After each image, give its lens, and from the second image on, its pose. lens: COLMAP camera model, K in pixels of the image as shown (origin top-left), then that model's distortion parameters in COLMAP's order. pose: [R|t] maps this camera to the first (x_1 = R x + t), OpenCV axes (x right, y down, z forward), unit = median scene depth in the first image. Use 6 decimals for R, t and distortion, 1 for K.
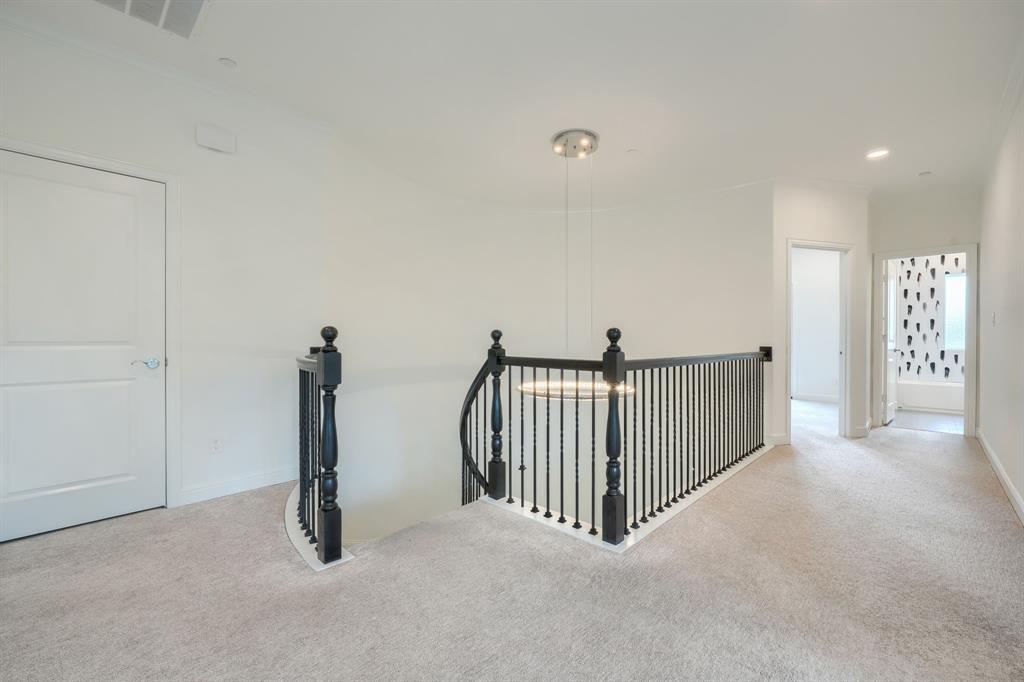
lens RADIAL K [[441.2, 0, 512.0], [0, 441.2, 341.0], [0, 0, 1]] dist [-0.004058, -0.000075]
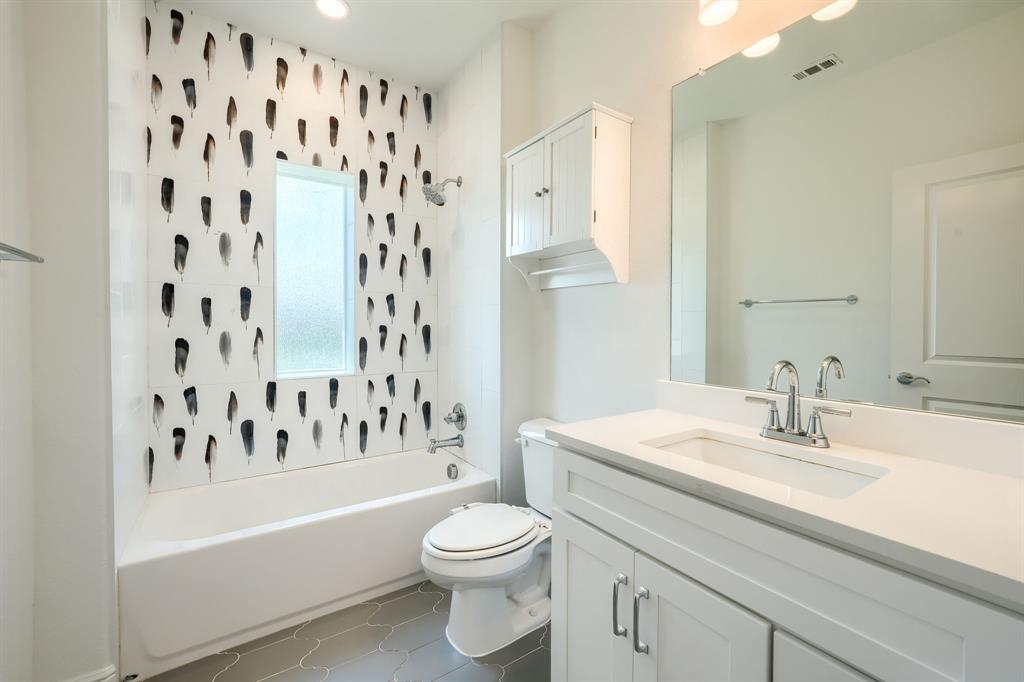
lens RADIAL K [[441.2, 0, 512.0], [0, 441.2, 341.0], [0, 0, 1]] dist [-0.004058, -0.000075]
pose [[0.188398, -0.012786, 0.982009, 0.662623], [-0.000237, 0.999915, 0.013065, -0.014520], [-0.982093, -0.002695, 0.188379, 0.733333]]
